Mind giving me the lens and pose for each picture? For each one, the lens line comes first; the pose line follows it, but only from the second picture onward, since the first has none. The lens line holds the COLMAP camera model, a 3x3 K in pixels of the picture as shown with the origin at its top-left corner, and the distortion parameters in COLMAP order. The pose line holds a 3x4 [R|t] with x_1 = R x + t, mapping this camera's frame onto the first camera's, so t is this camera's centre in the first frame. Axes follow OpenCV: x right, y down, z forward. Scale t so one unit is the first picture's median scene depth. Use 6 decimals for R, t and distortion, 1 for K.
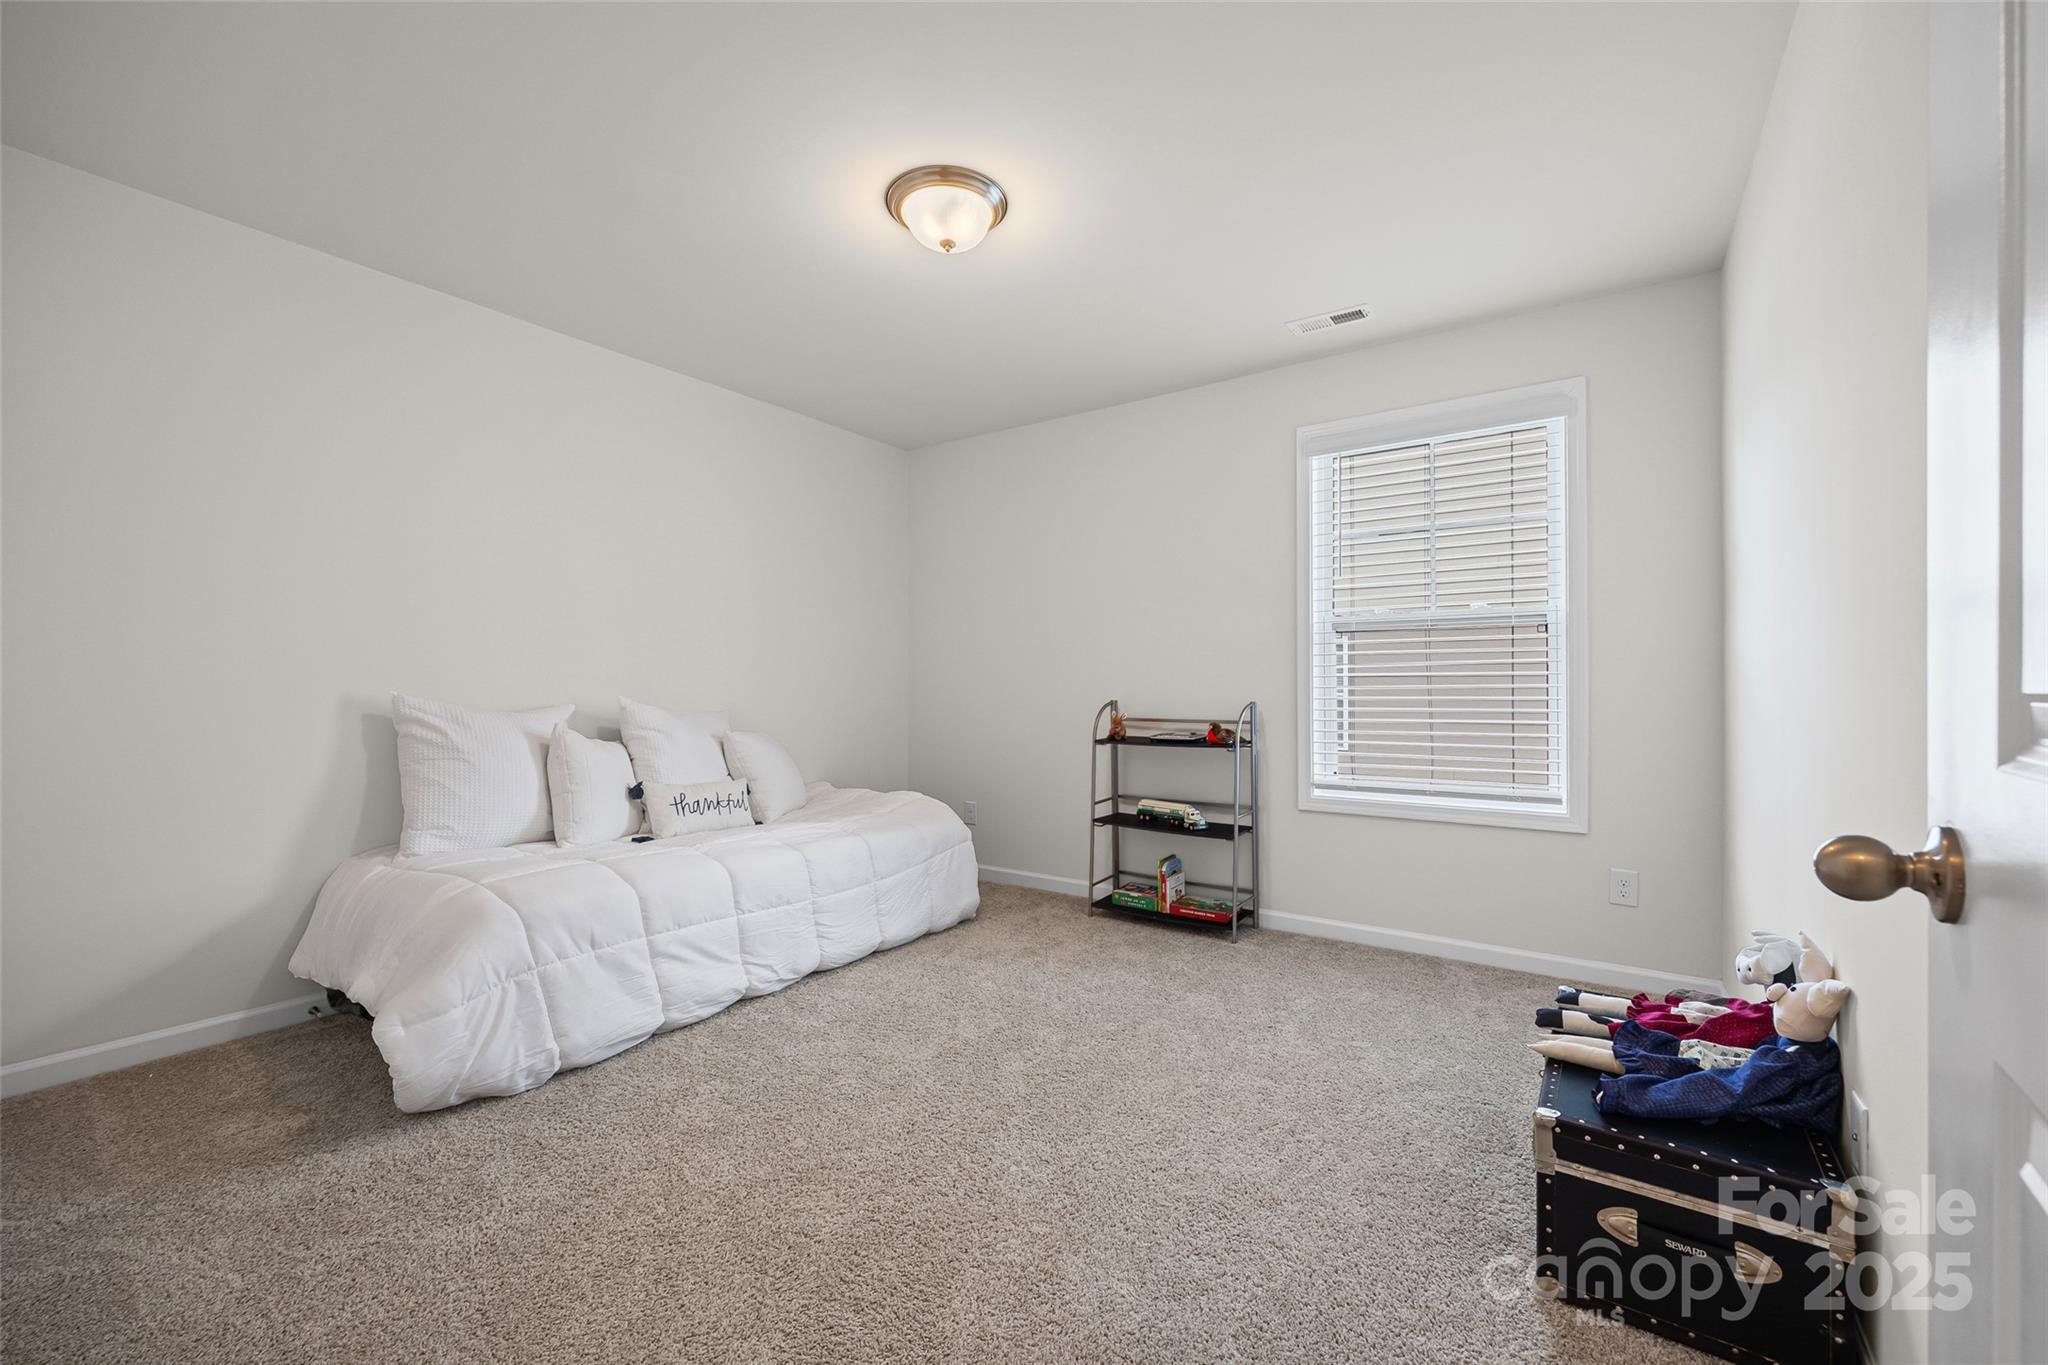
lens RADIAL K [[820.9, 0, 1031.5], [0, 820.9, 684.9], [0, 0, 1]] dist [-0.004039, -0.000253]
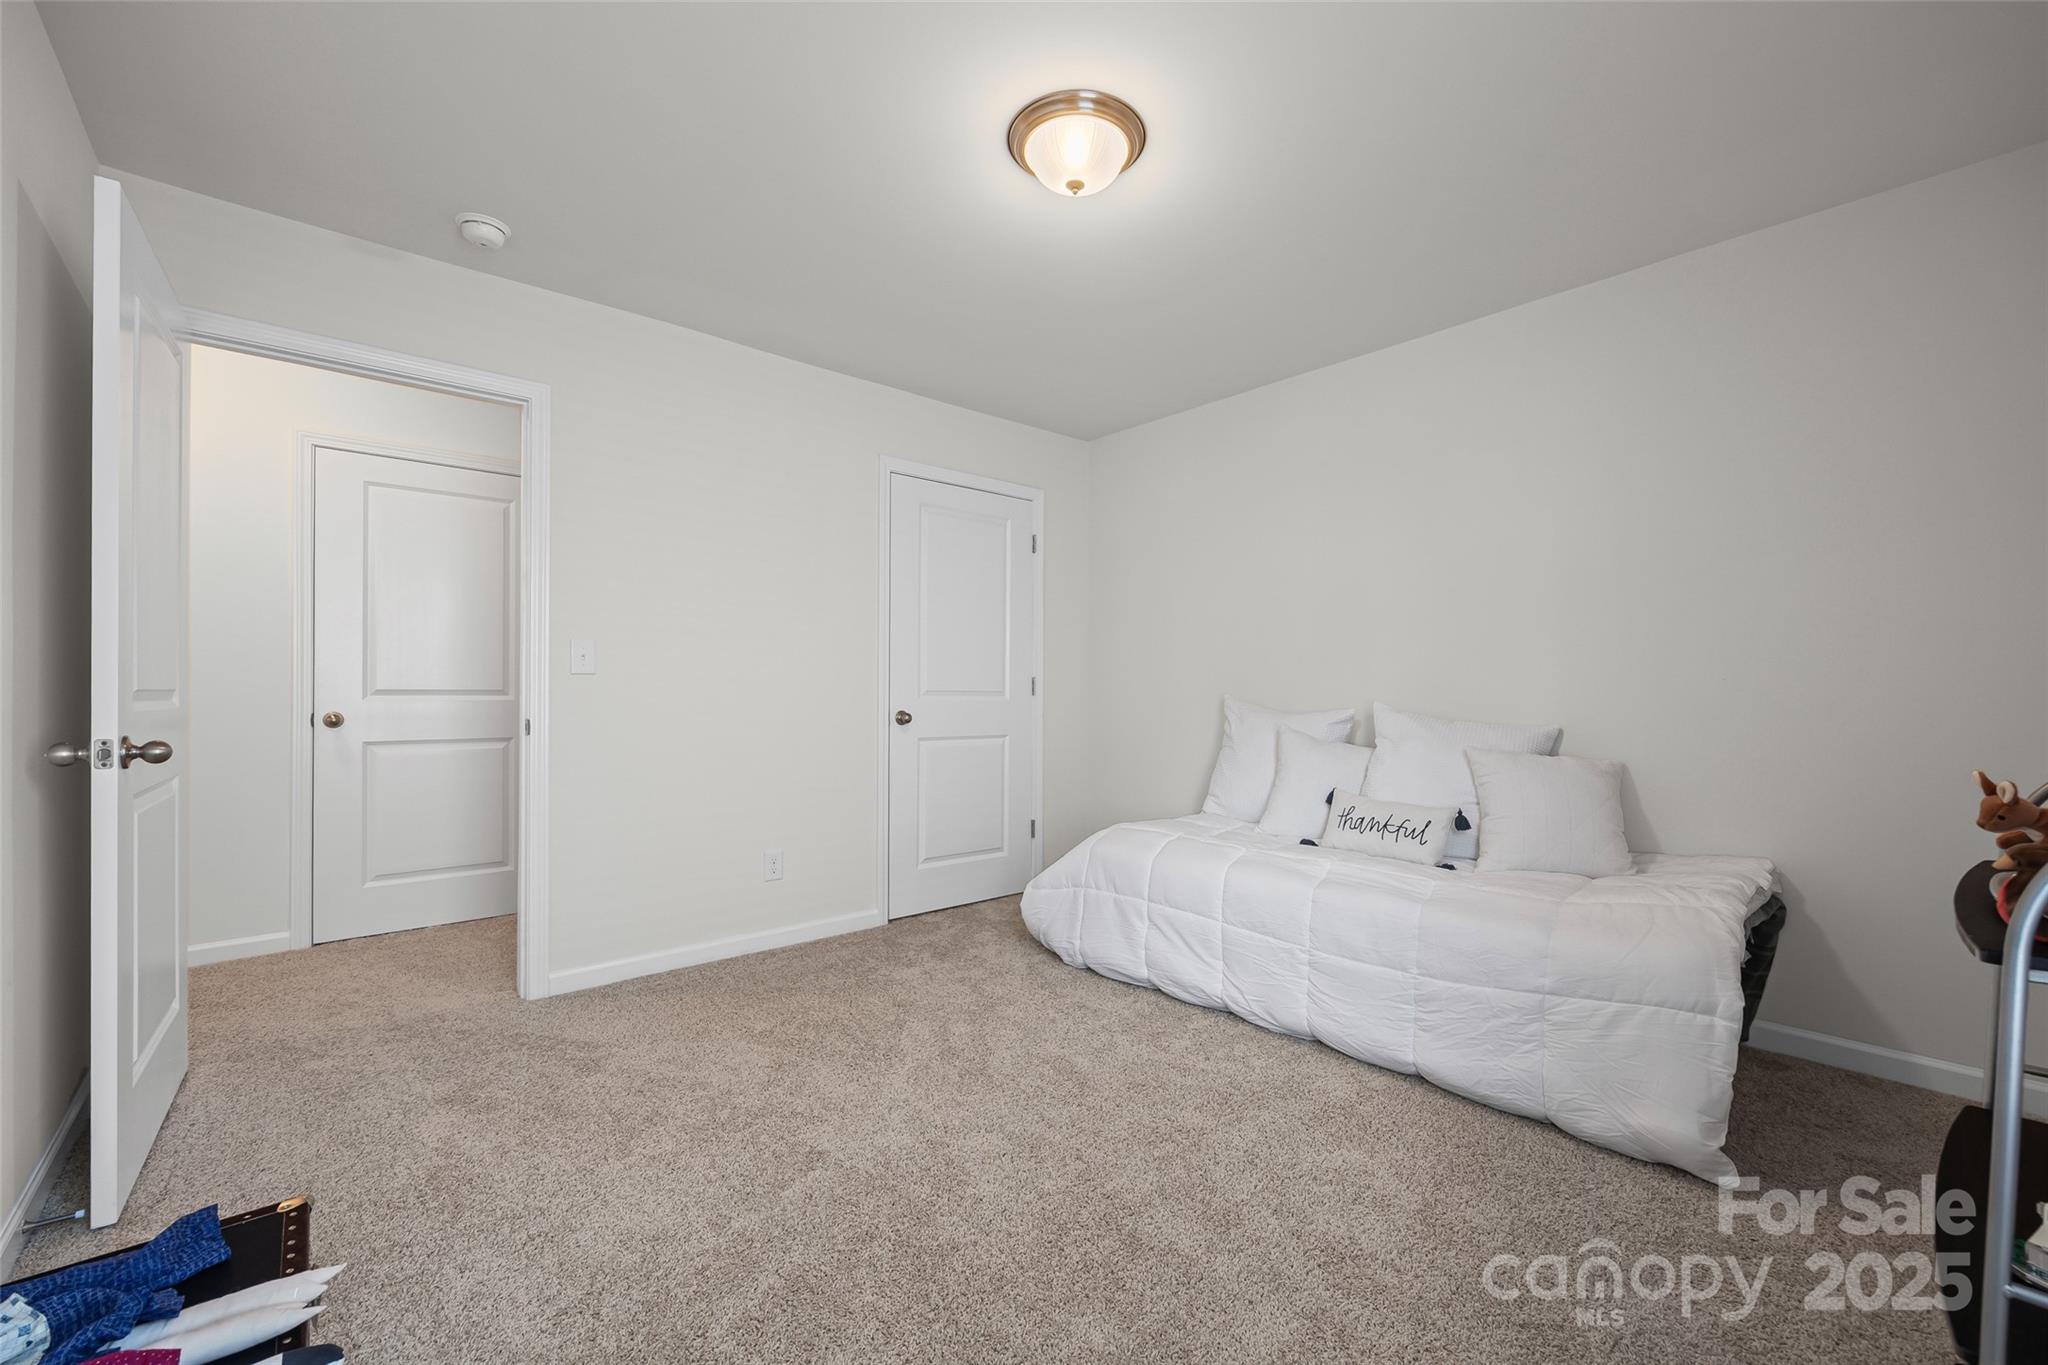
lens RADIAL K [[830.6, 0, 1034.6], [0, 830.6, 694.4], [0, 0, 1]] dist [-0.003514, -0.000227]
pose [[-0.235433, 0.000316, -0.971890, 0.655870], [-0.002460, 0.999997, 0.000921, 0.005257], [0.971887, 0.002608, -0.235432, 0.993335]]
